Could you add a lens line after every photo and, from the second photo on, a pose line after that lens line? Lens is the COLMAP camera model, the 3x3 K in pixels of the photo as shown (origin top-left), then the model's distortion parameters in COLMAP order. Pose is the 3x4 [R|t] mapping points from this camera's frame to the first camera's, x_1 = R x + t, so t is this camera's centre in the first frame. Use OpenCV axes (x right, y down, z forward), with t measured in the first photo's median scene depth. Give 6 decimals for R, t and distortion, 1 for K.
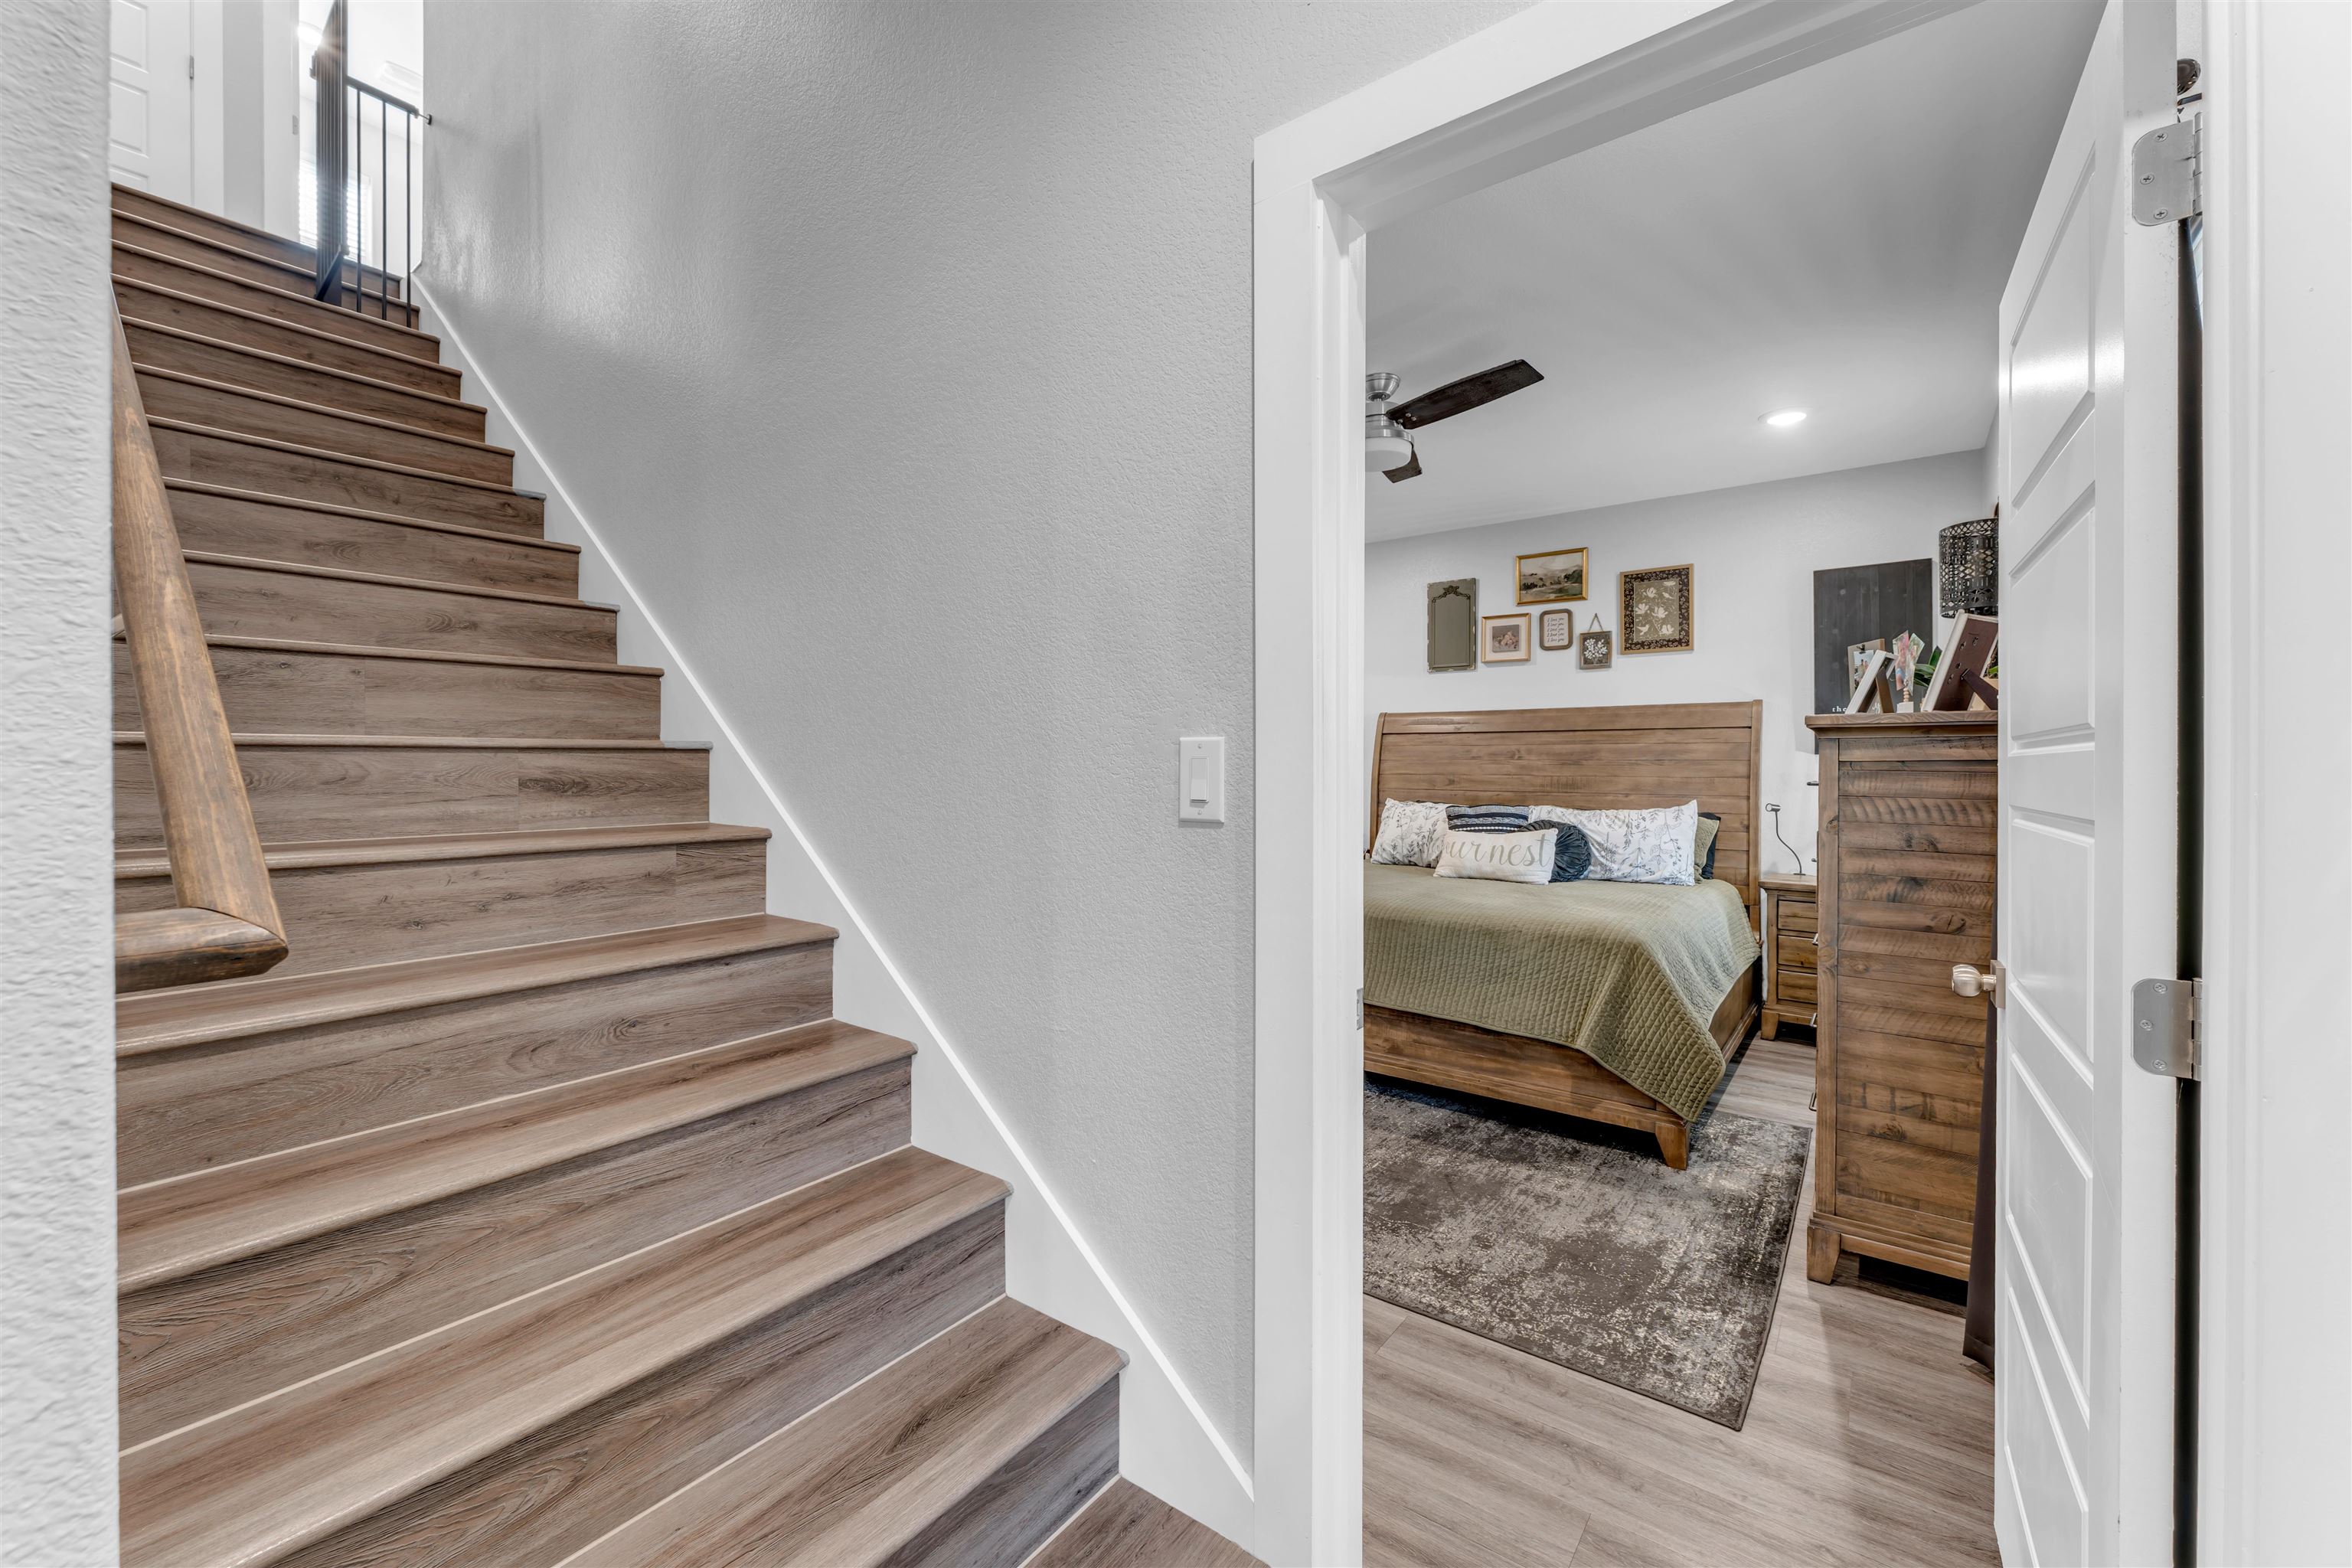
lens RADIAL K [[922.8, 0, 1150.5], [0, 922.8, 773.7], [0, 0, 1]] dist [0.001112, -0.000028]
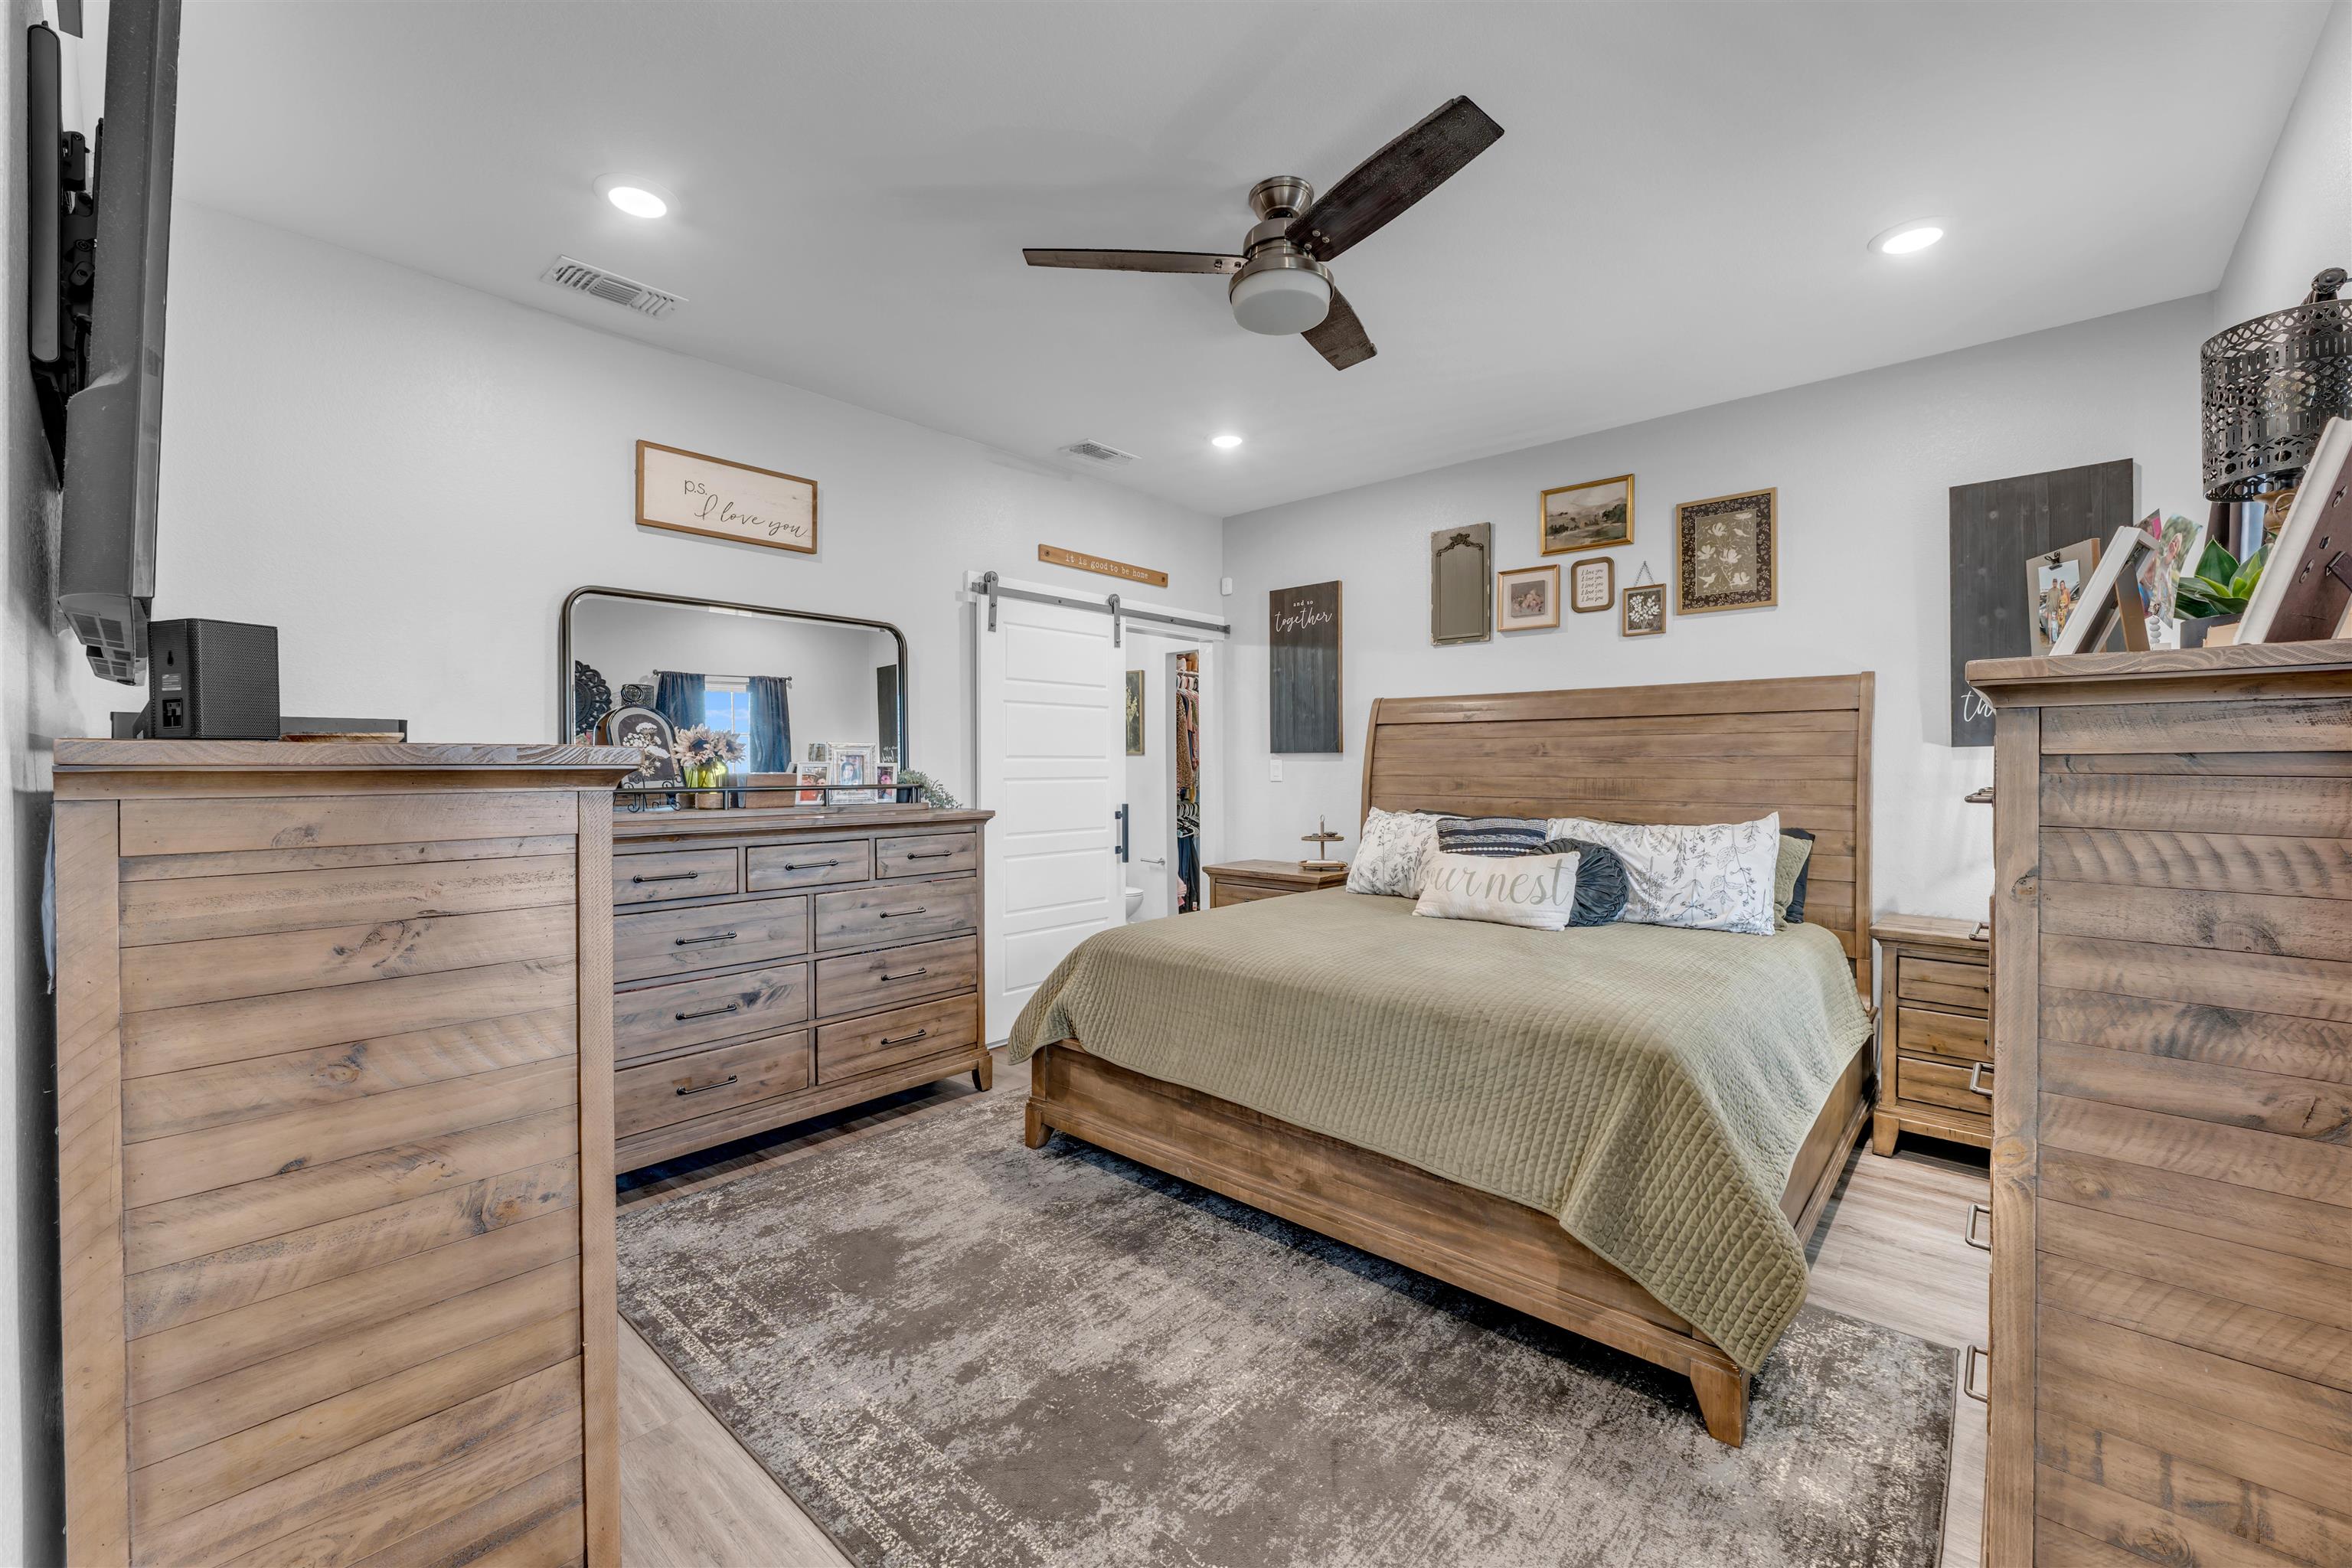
lens RADIAL K [[949.6, 0, 1167.1], [0, 949.6, 777.7], [0, 0, 1]] dist [-0.000747, 0.000051]
pose [[0.998484, -0.003631, -0.054921, 0.170937], [0.003870, 0.999984, 0.004240, -0.003019], [0.054905, -0.004446, 0.998482, 0.258783]]
